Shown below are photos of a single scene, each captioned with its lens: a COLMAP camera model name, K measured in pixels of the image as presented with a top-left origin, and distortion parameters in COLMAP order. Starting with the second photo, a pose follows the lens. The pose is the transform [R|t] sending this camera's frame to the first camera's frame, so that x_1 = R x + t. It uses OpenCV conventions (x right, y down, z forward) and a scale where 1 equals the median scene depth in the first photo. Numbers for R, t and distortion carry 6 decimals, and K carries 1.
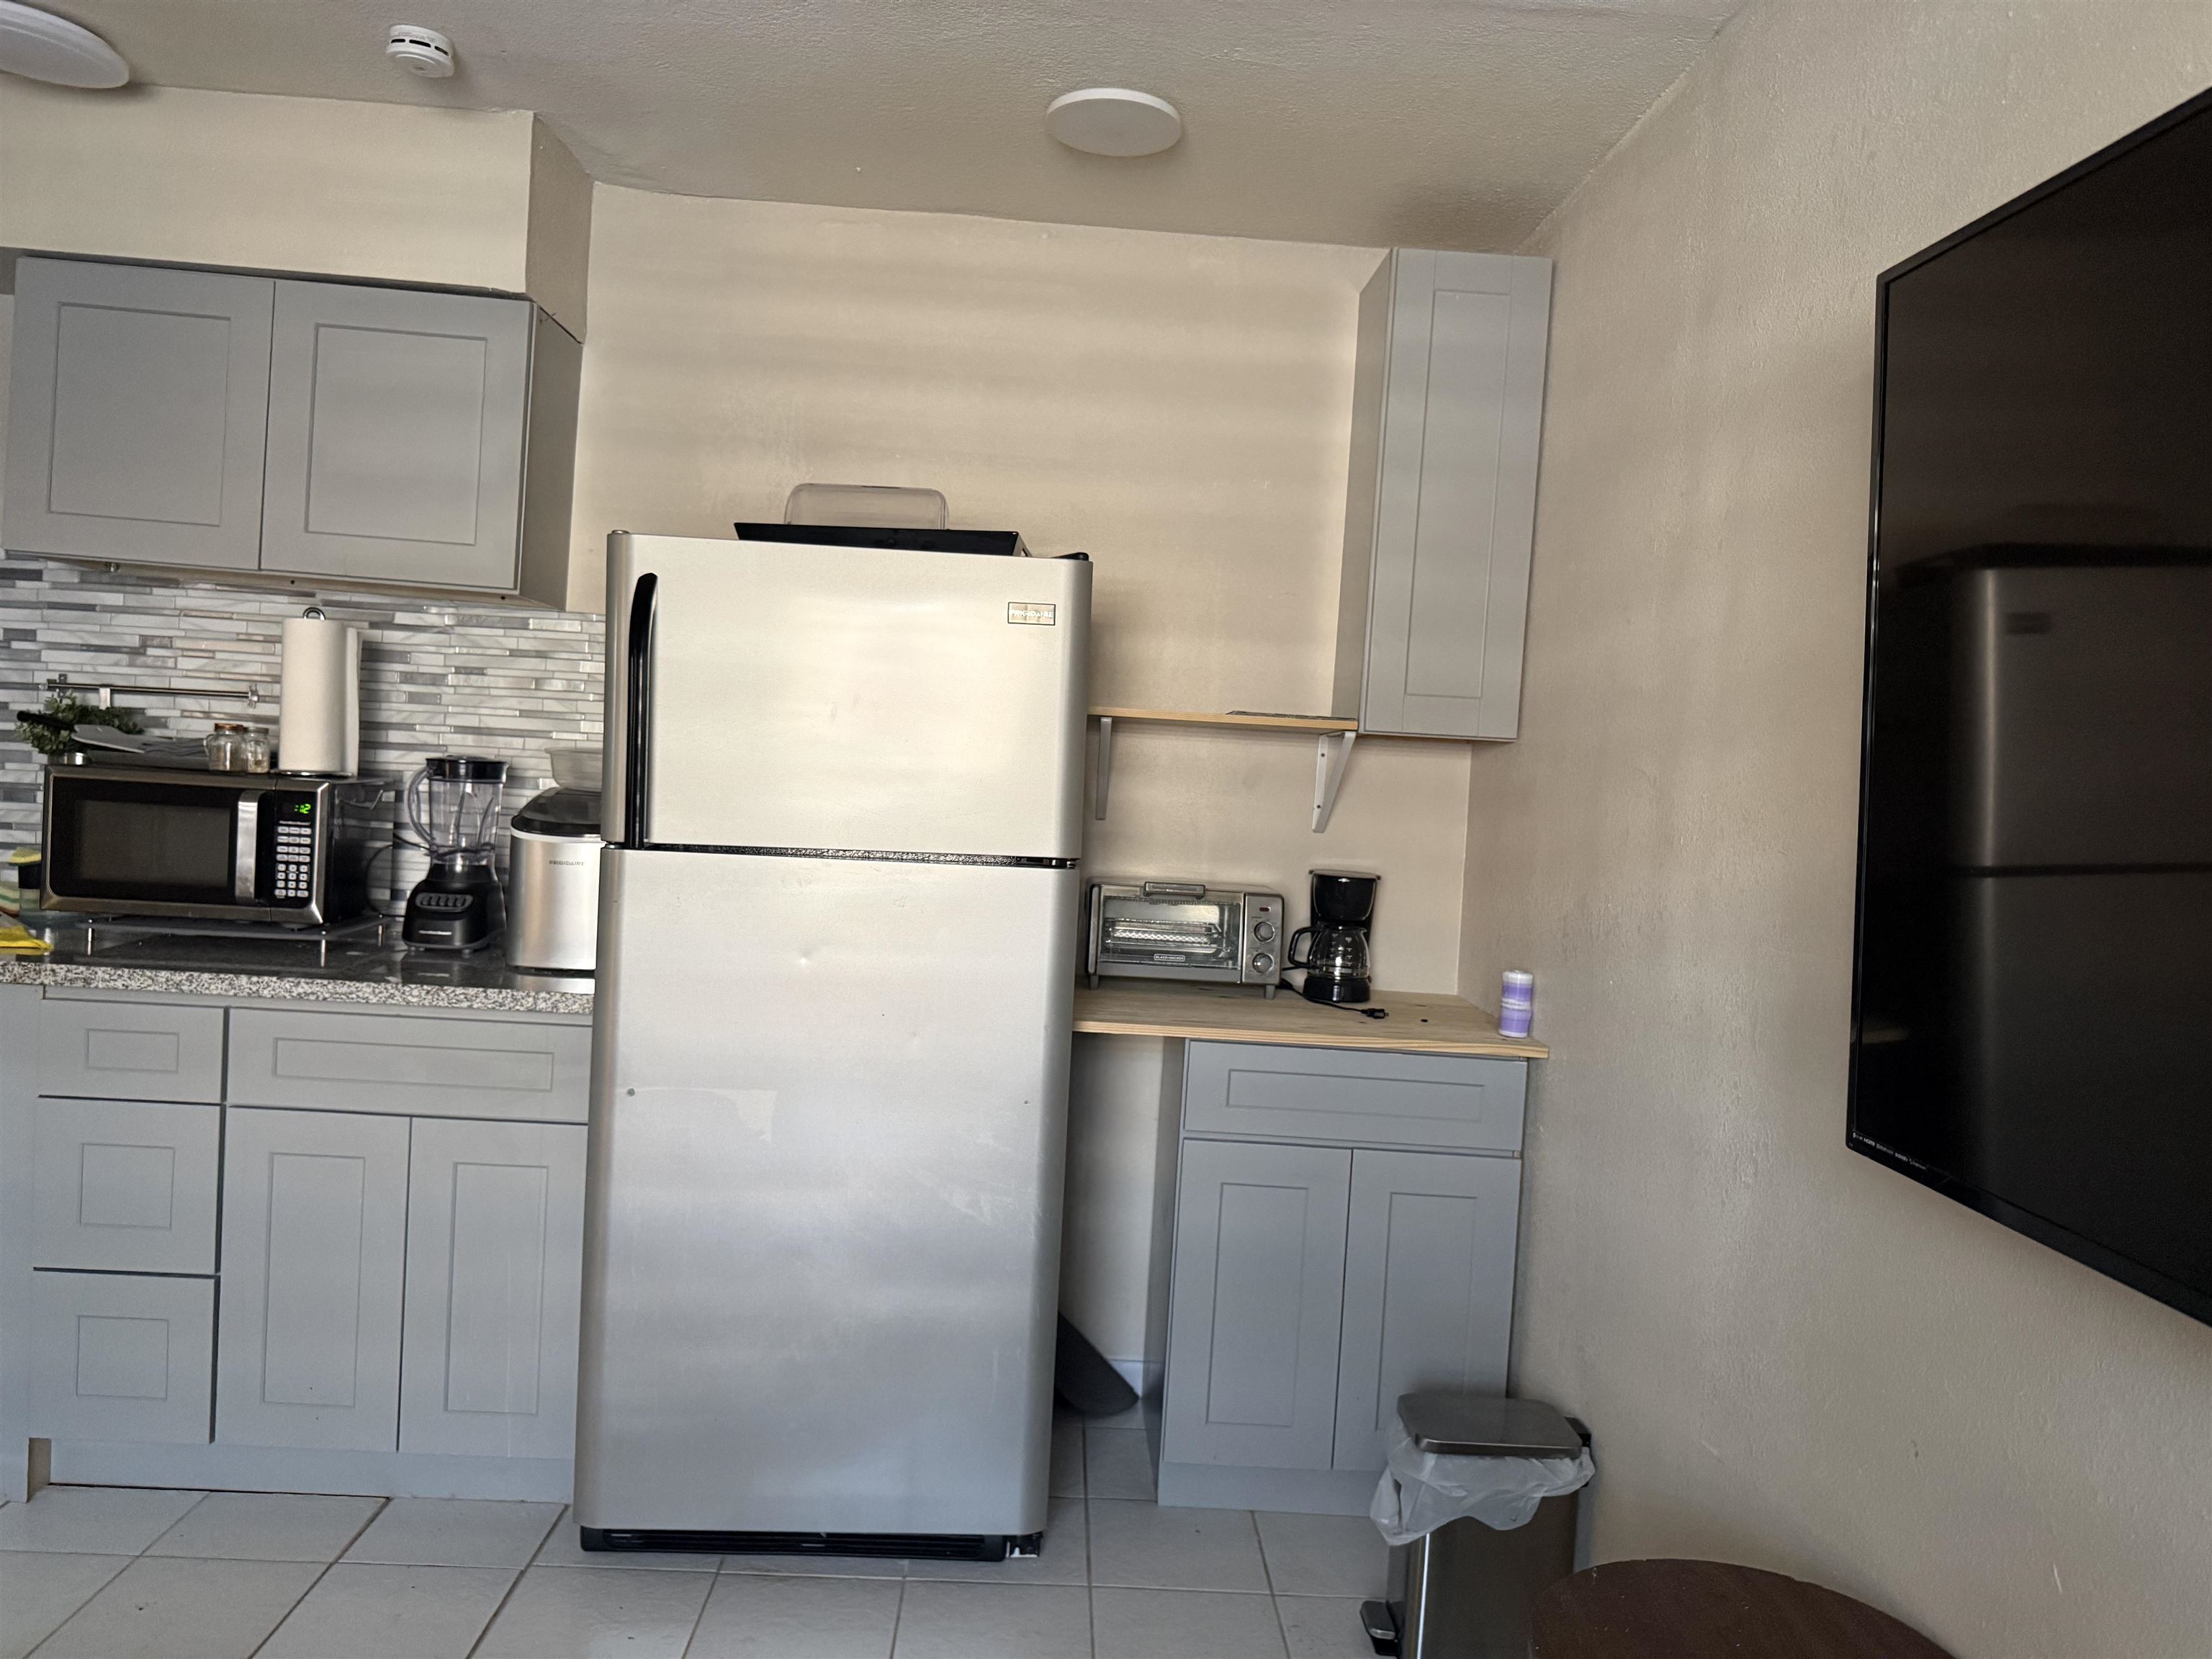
lens RADIAL K [[1526.0, 0, 1095.6], [0, 1526.0, 812.3], [0, 0, 1]] dist [0.079506, -0.080865]
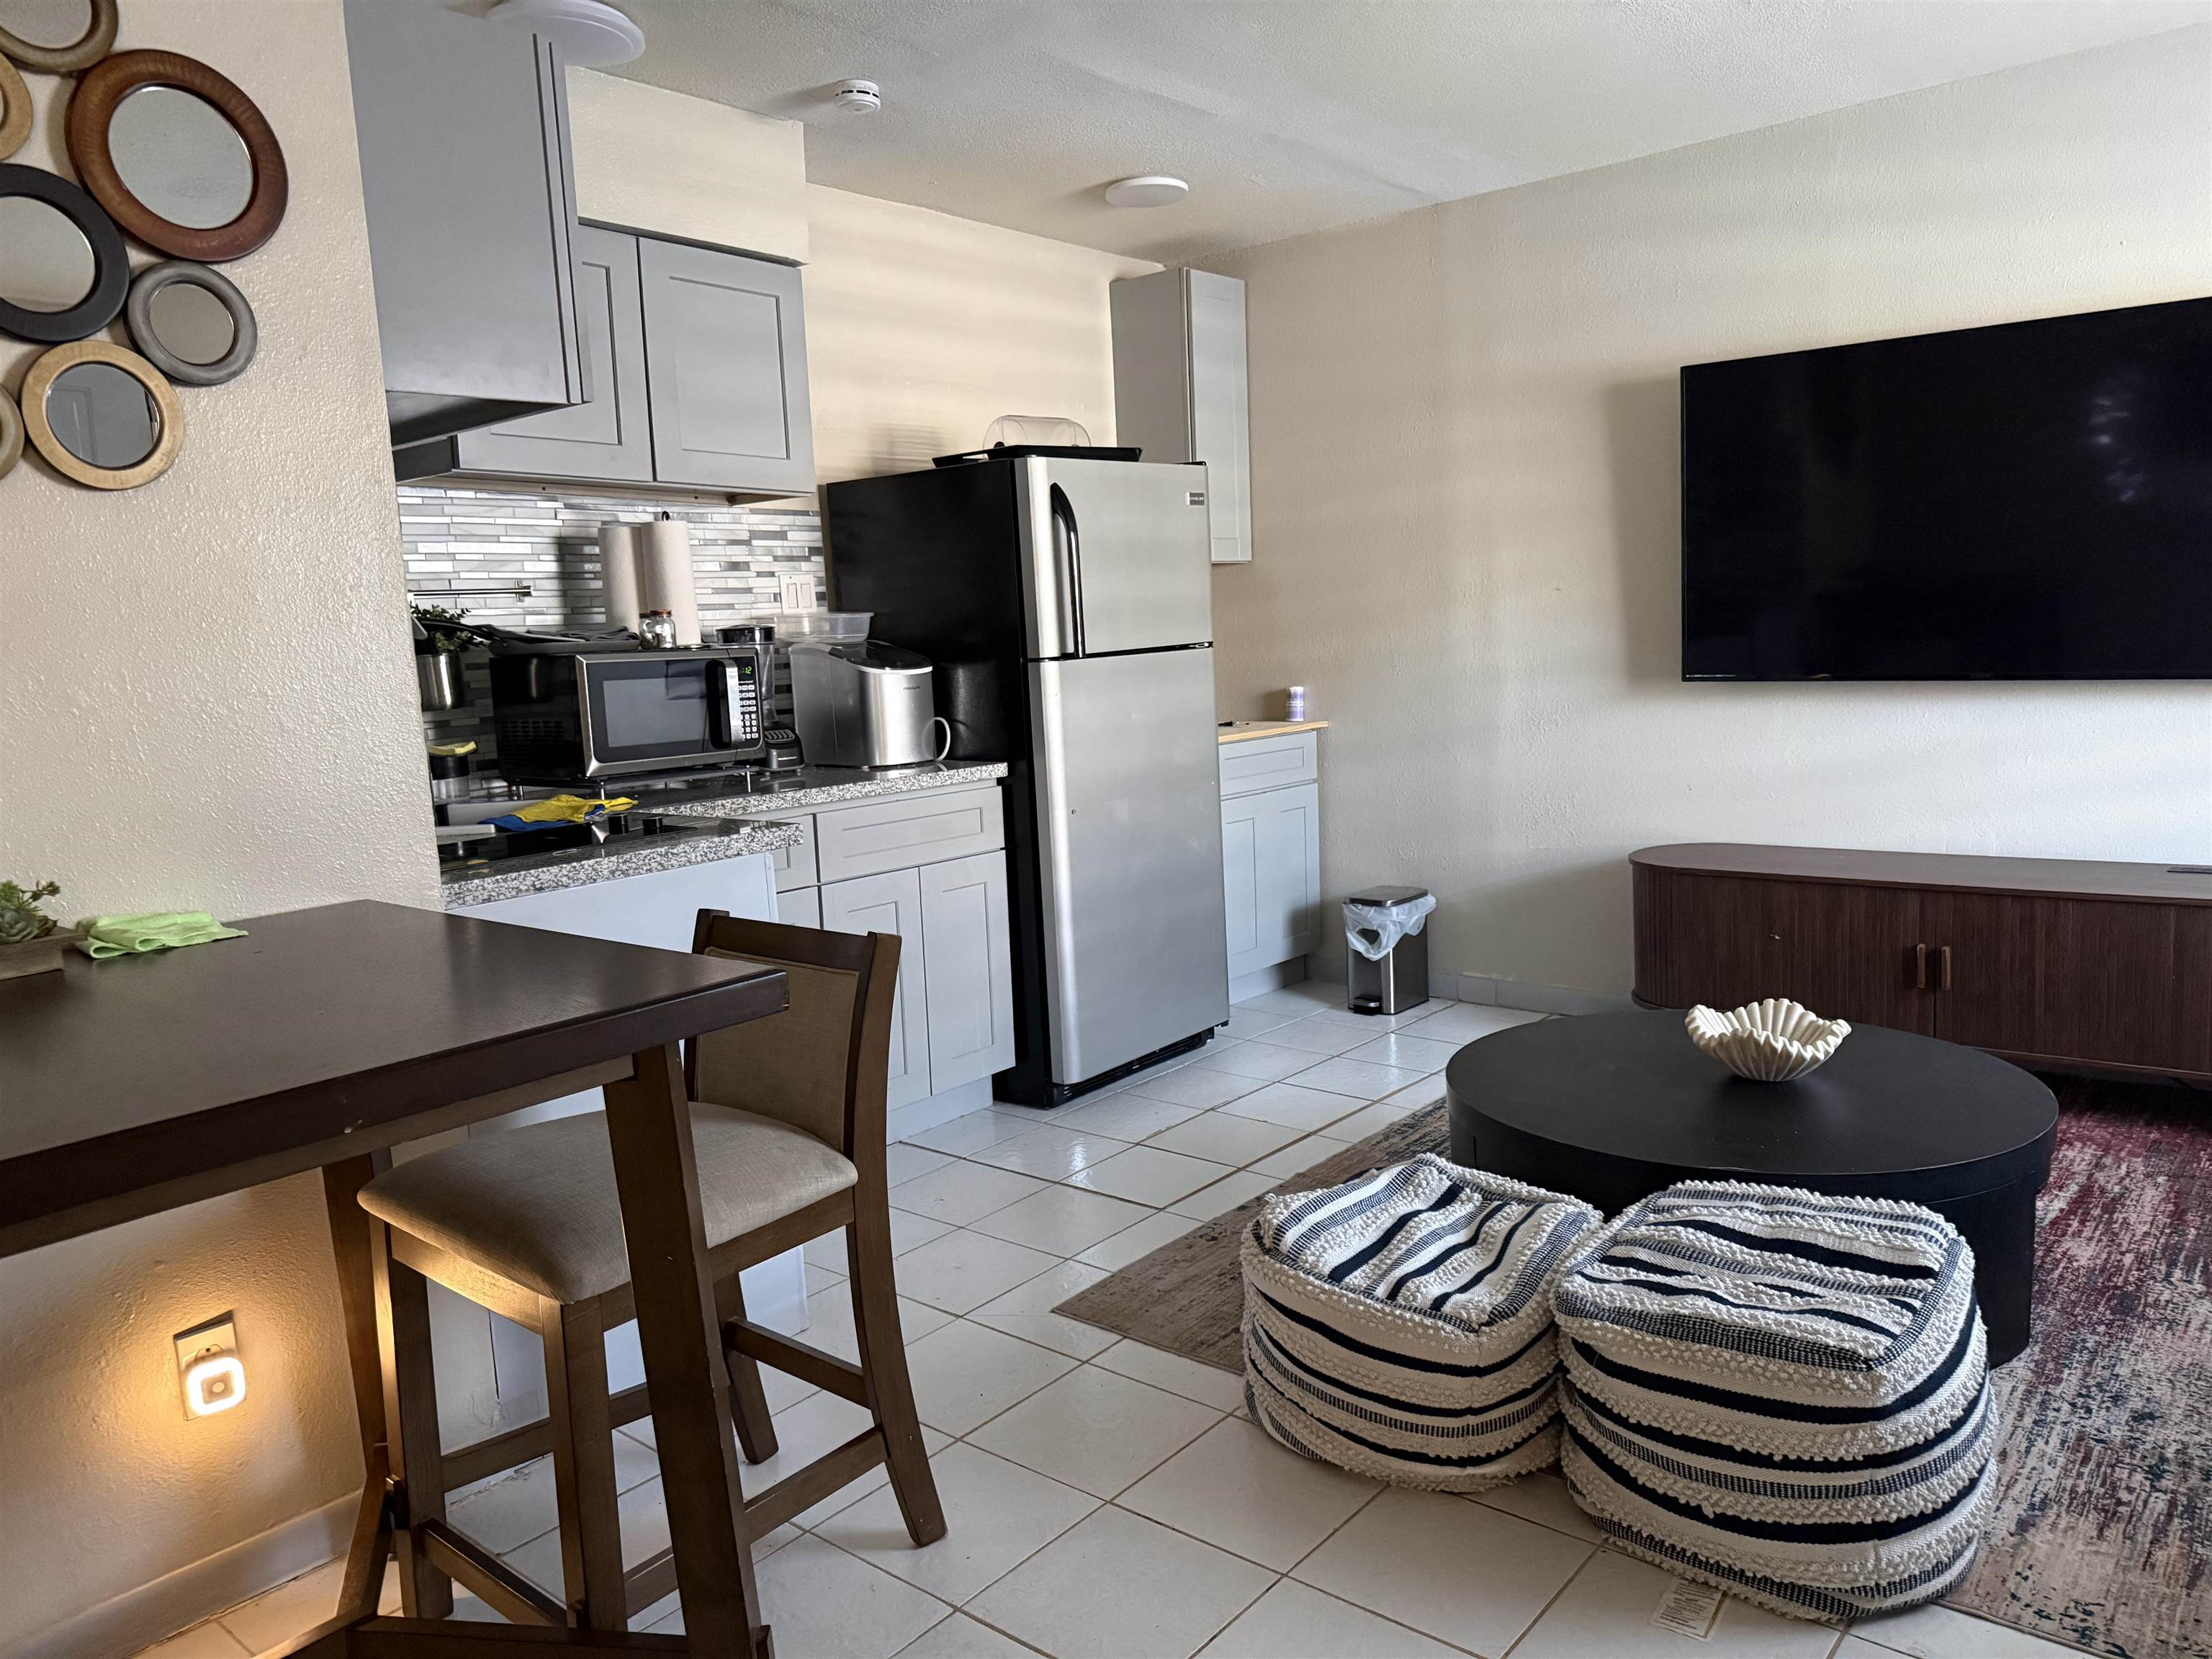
lens RADIAL K [[1533.7, 0, 1097.3], [0, 1533.7, 828.4], [0, 0, 1]] dist [0.152106, -0.267048]
pose [[0.673376, -0.183163, 0.716251, -1.320663], [0.110380, 0.982873, 0.147572, -0.032362], [-0.731014, -0.020312, 0.682061, -0.101263]]
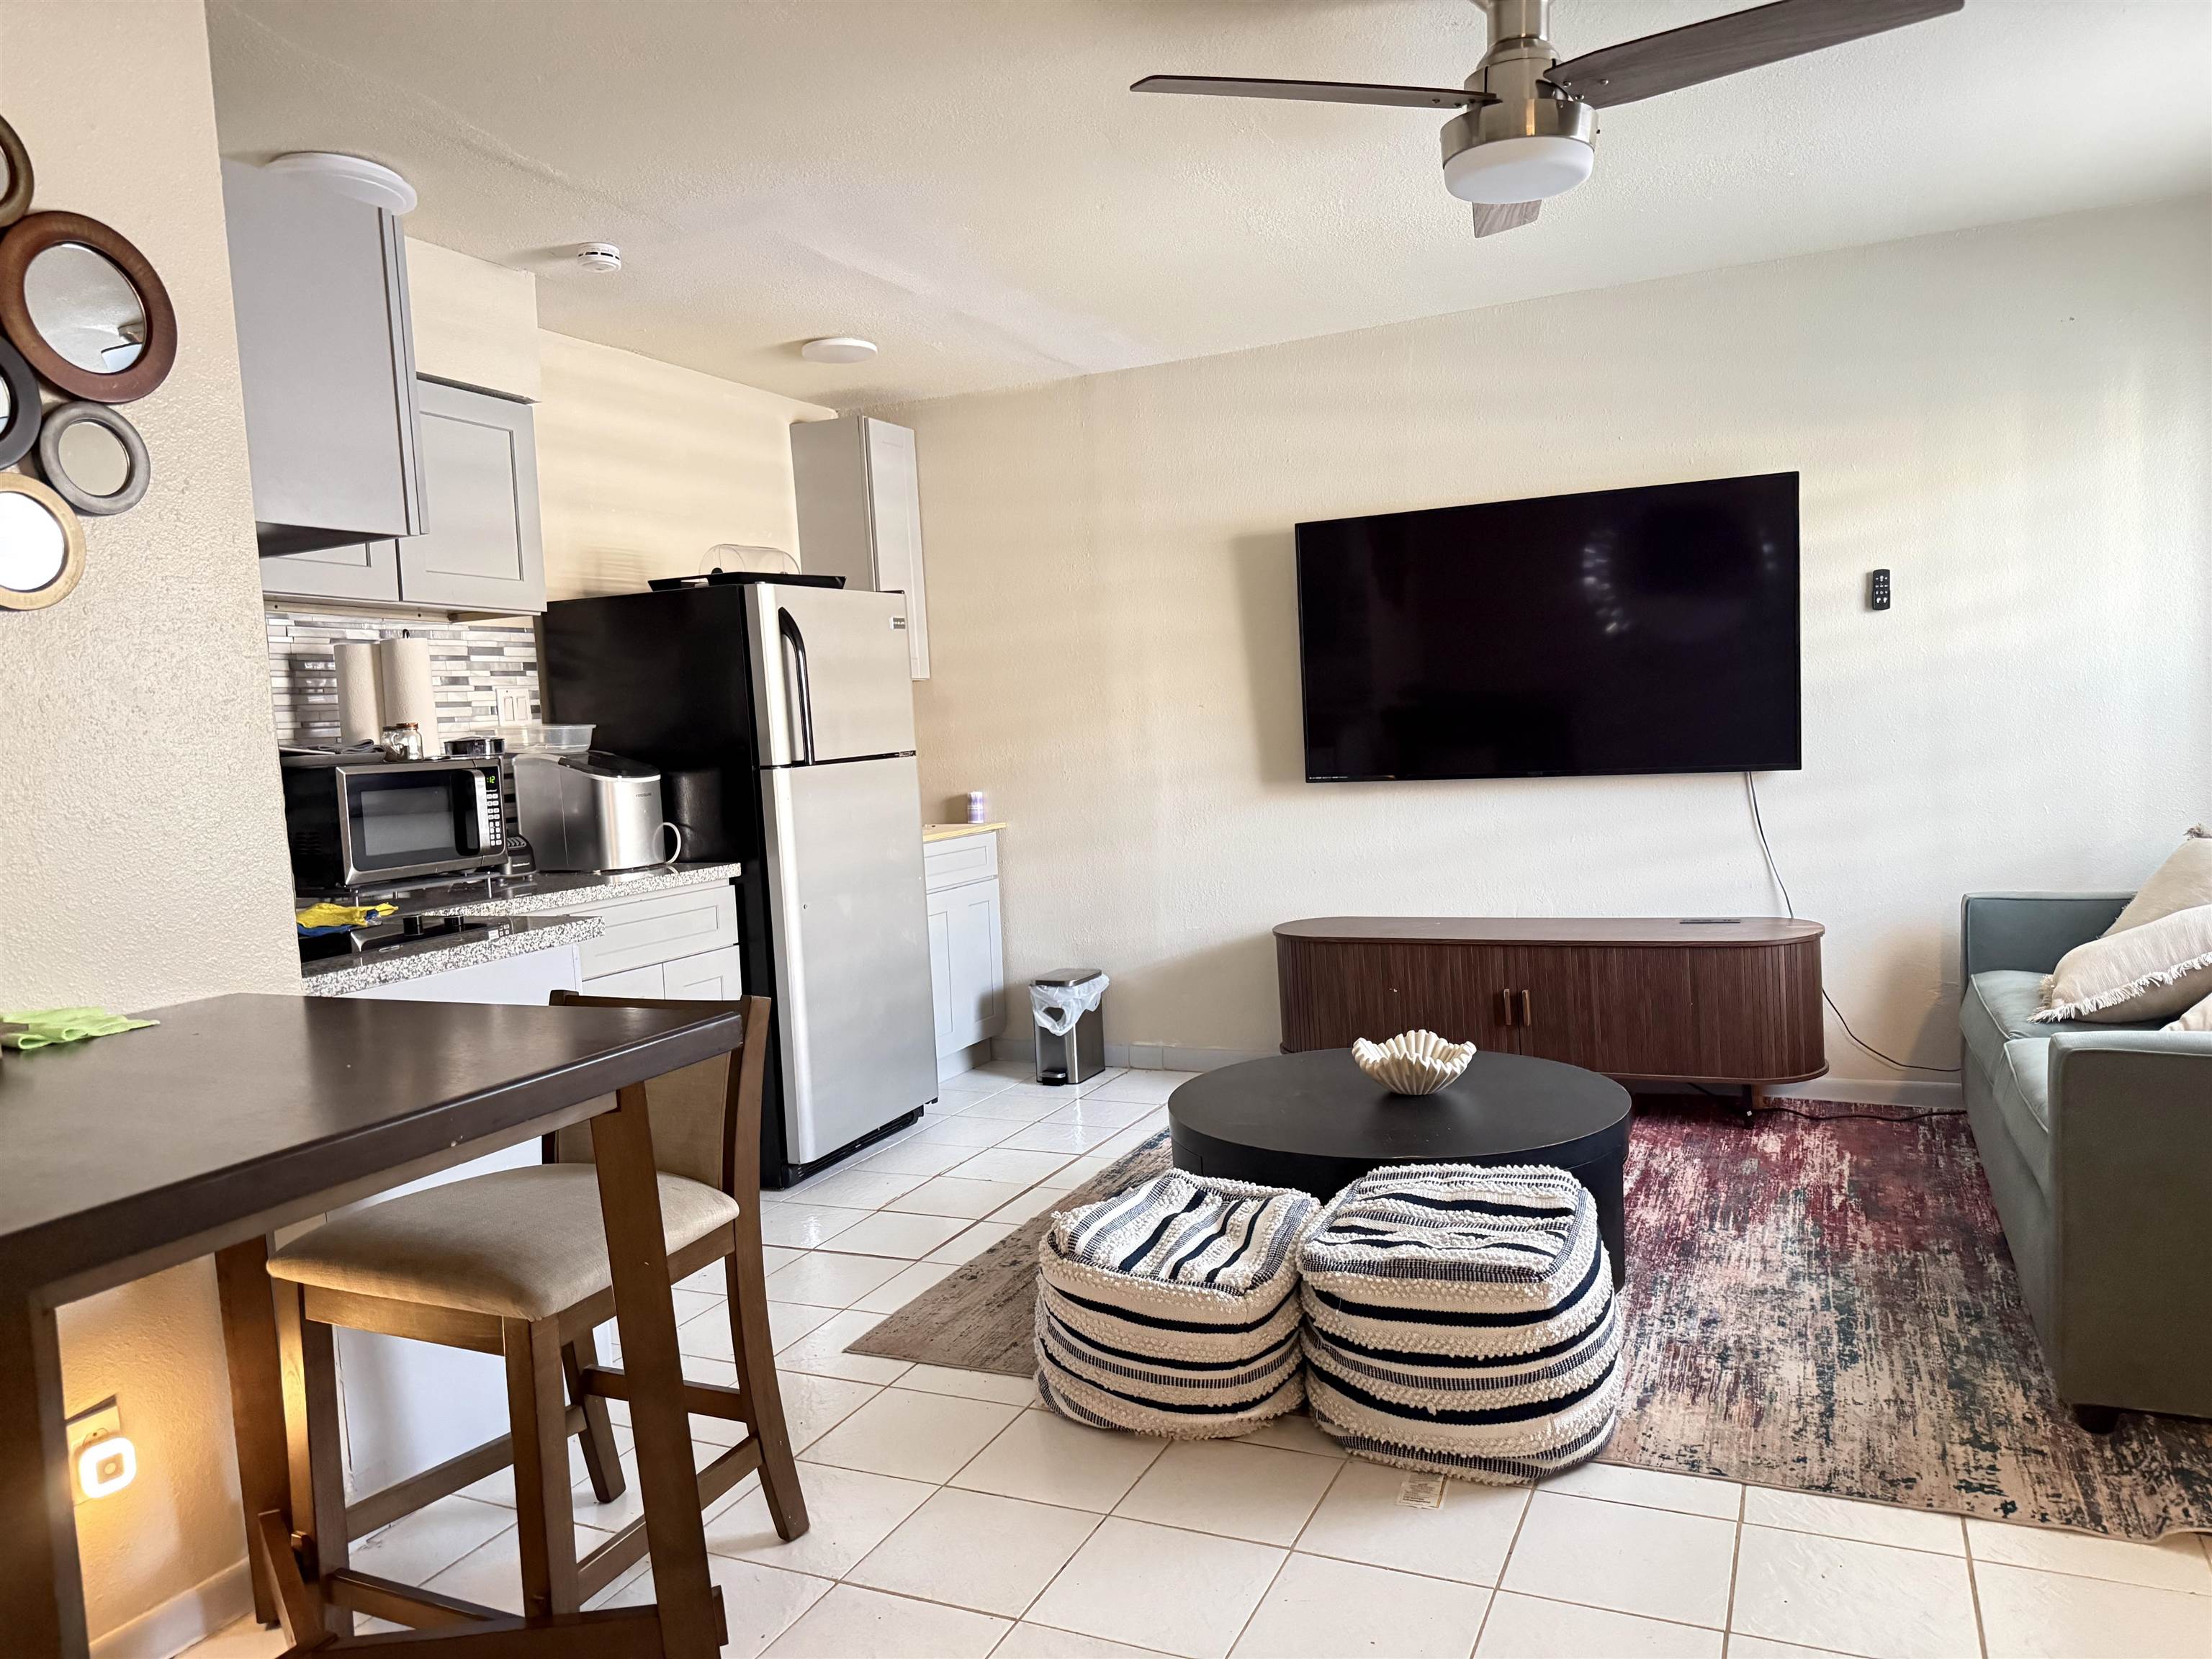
lens RADIAL K [[1524.7, 0, 1100.1], [0, 1524.7, 844.8], [0, 0, 1]] dist [0.092805, -0.152184]
pose [[0.454598, -0.151758, 0.877673, -1.518744], [0.108811, 0.987460, 0.114381, -0.044073], [-0.884025, 0.043503, 0.465410, -0.089333]]
